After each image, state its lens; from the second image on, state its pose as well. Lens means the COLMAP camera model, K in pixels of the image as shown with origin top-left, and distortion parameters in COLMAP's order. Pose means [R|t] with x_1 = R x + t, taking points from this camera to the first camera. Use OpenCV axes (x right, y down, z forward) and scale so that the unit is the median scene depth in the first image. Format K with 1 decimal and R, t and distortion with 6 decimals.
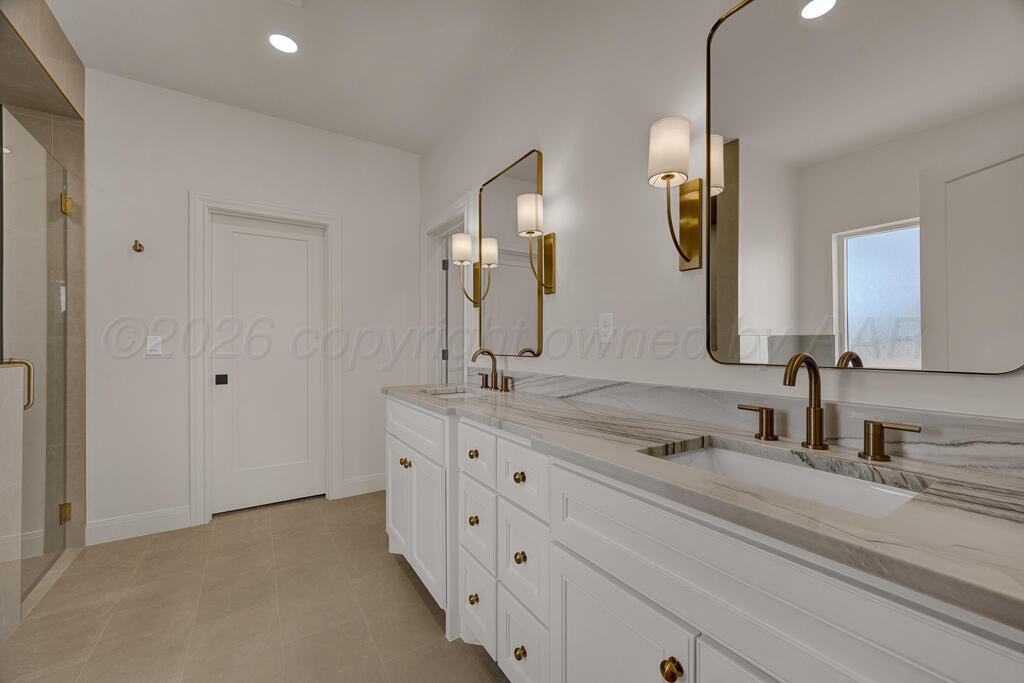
lens RADIAL K [[407.3, 0, 512.0], [0, 407.3, 341.5], [0, 0, 1]] dist [0.000056, -0.000025]
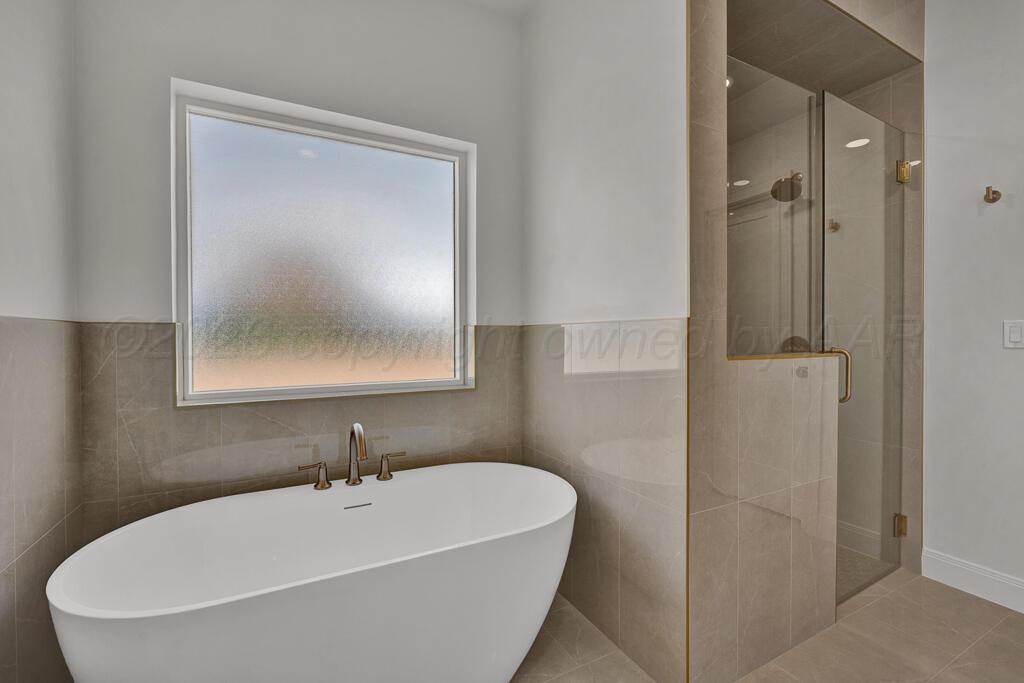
lens RADIAL K [[438.0, 0, 512.0], [0, 438.0, 341.5], [0, 0, 1]] dist [-0.005111, -0.000637]
pose [[-0.079336, 0.014234, -0.996746, -0.100389], [0.011335, 0.999846, 0.013376, 0.003122], [0.996783, -0.010237, -0.079485, 0.242591]]
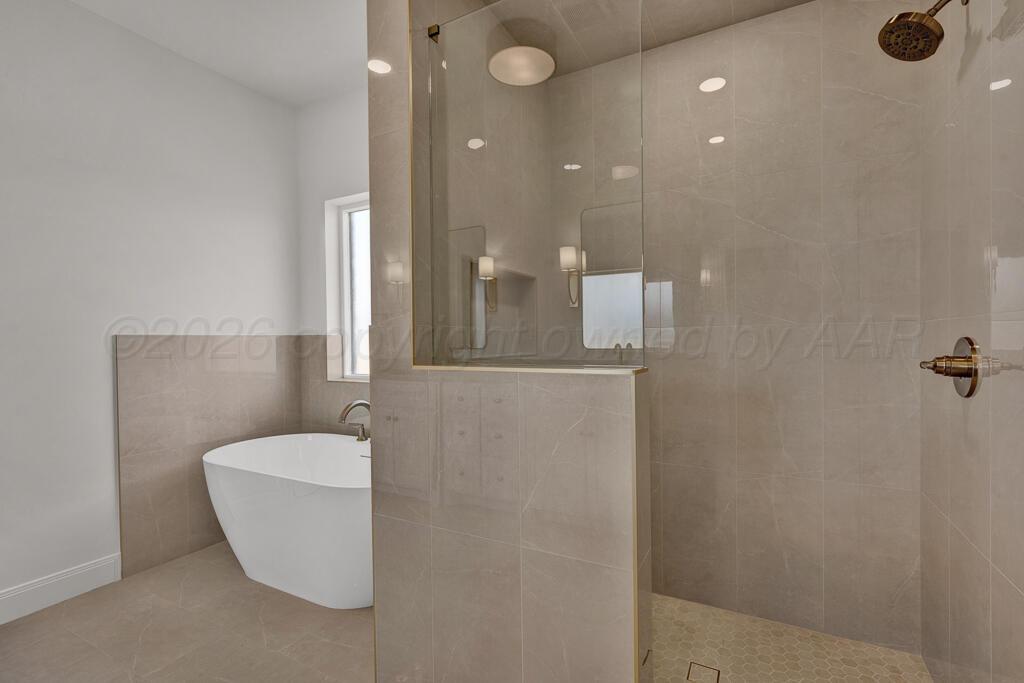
lens RADIAL K [[474.4, 0, 510.9], [0, 474.4, 349.6], [0, 0, 1]] dist [-0.000335, -0.022188]
pose [[-0.871294, 0.017695, -0.490443, -0.592231], [0.013693, 0.999837, 0.011749, 0.011048], [0.490571, 0.003521, -0.871394, 1.195726]]
